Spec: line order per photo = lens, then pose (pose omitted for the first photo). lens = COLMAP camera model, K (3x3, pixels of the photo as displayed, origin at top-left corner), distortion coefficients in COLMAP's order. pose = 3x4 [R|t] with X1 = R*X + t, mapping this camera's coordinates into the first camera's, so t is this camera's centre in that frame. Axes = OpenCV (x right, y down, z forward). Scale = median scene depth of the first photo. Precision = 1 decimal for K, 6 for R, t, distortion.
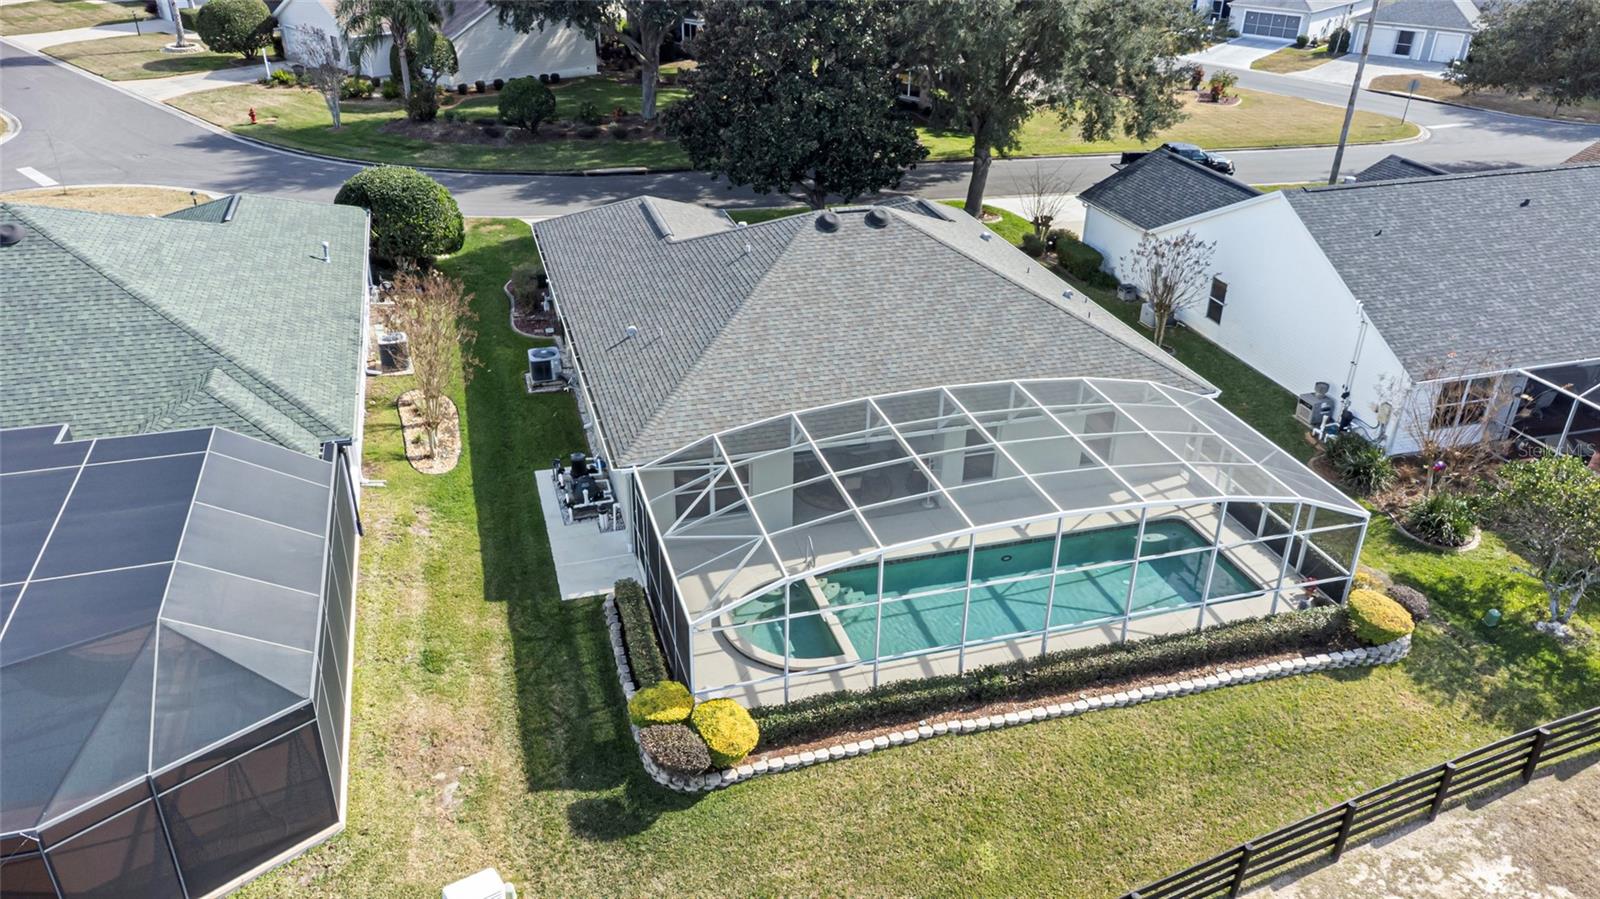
lens RADIAL K [[1160.6, 0, 788.3], [0, 1160.6, 457.1], [0, 0, 1]] dist [0.024873, 0.048587]
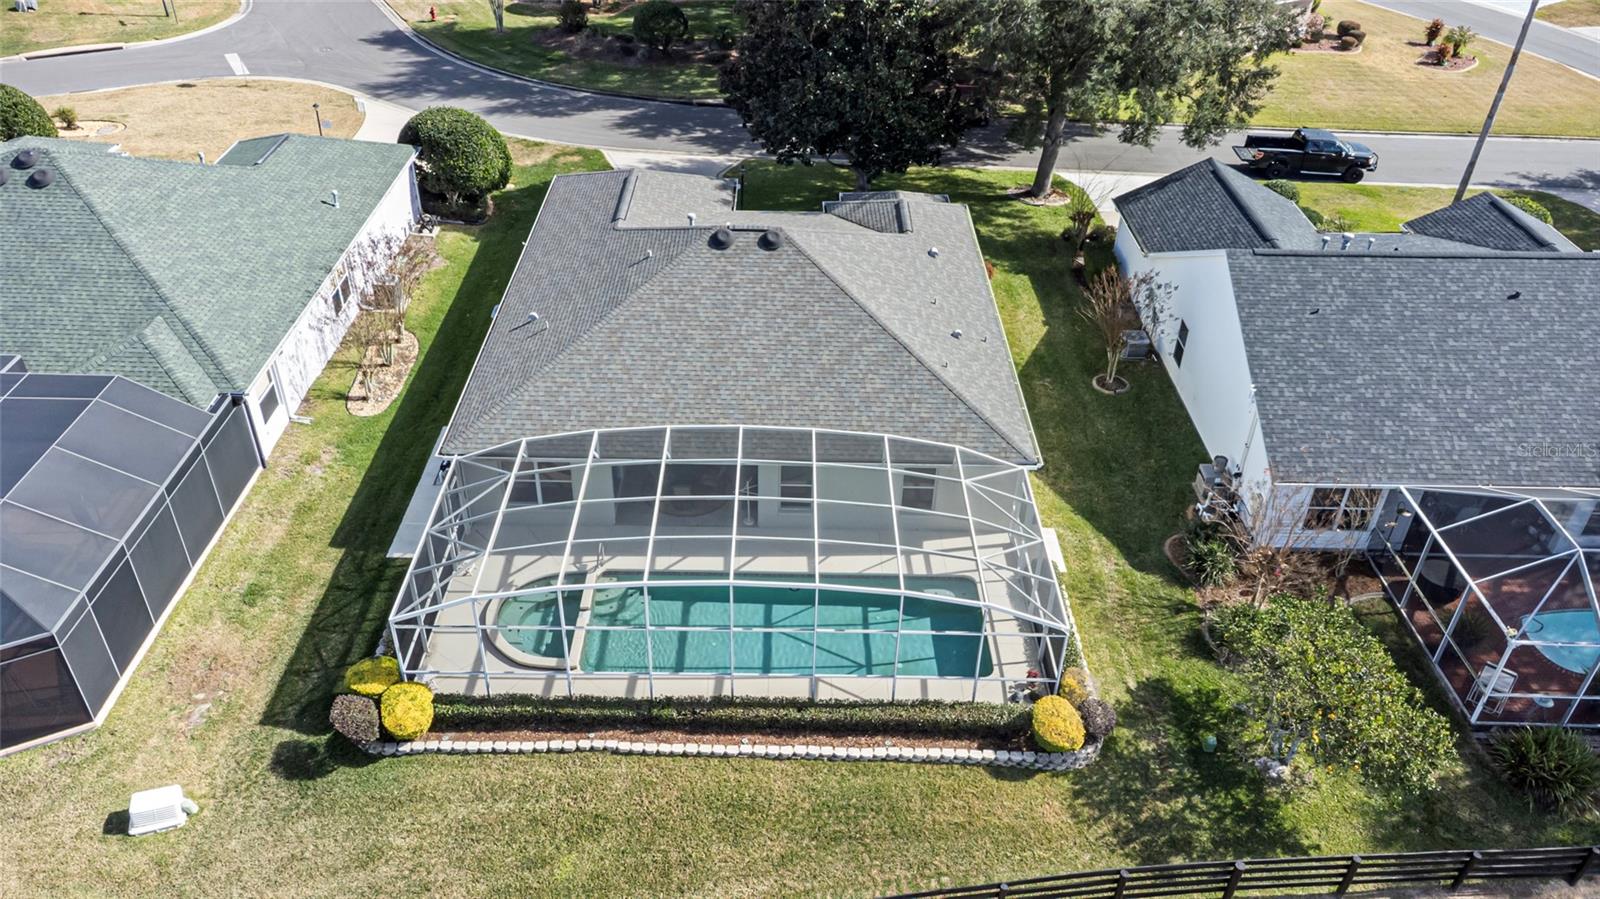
lens RADIAL K [[1160.6, 0, 792.6], [0, 1160.6, 451.2], [0, 0, 1]] dist [0.024873, 0.048587]
pose [[0.959630, 0.168674, -0.225074, 0.470949], [-0.142416, 0.981455, 0.128309, -0.201804], [0.242543, -0.091075, 0.965856, -0.030381]]
